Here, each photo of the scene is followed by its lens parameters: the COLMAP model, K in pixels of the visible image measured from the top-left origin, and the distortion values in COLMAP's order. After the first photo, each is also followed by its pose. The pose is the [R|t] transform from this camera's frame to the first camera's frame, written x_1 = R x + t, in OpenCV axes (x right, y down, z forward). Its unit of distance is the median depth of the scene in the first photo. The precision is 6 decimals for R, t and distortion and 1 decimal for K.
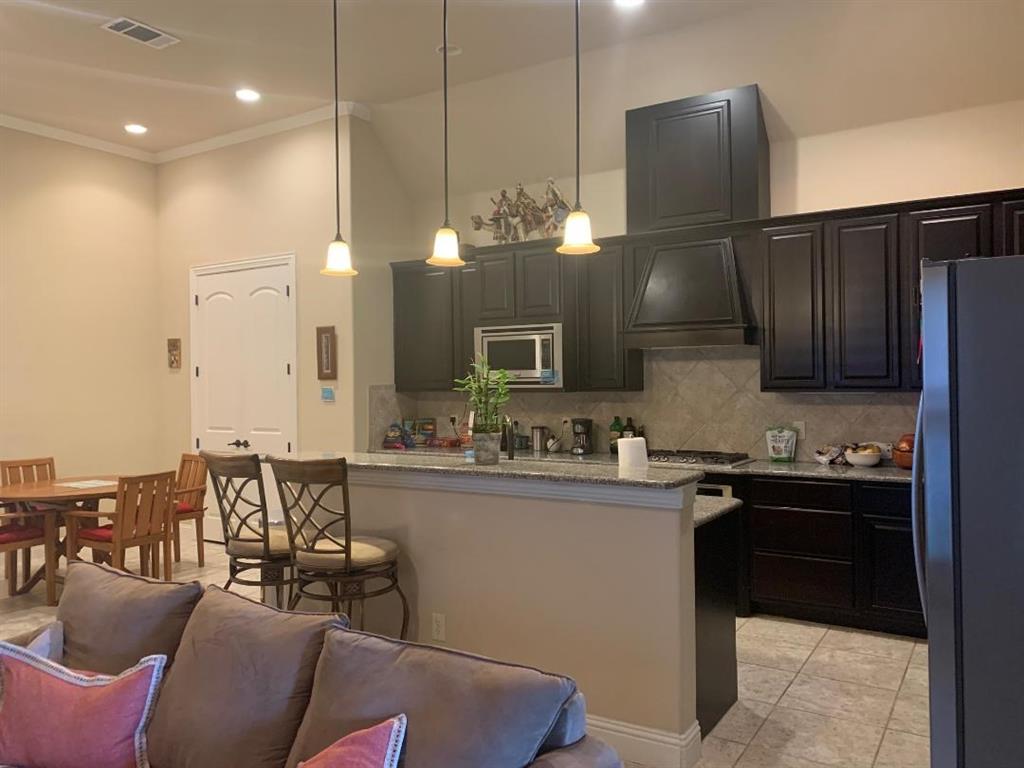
lens RADIAL K [[776.8, 0, 508.3], [0, 776.8, 380.6], [0, 0, 1]] dist [0.016805, 0.001935]
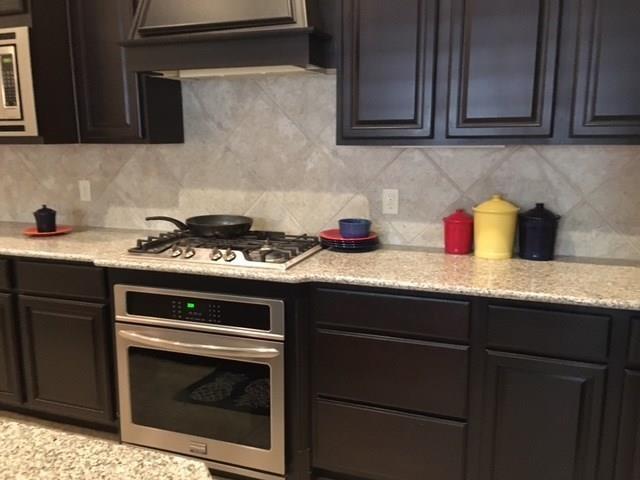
lens RADIAL K [[539.8, 0, 319.4], [0, 539.8, 242.1], [0, 0, 1]] dist [0.014297, 0.007358]
pose [[0.974904, -0.031746, 0.220349, 0.194704], [-0.008593, 0.983677, 0.179738, 0.012850], [-0.222459, -0.177120, 0.958718, 0.521799]]
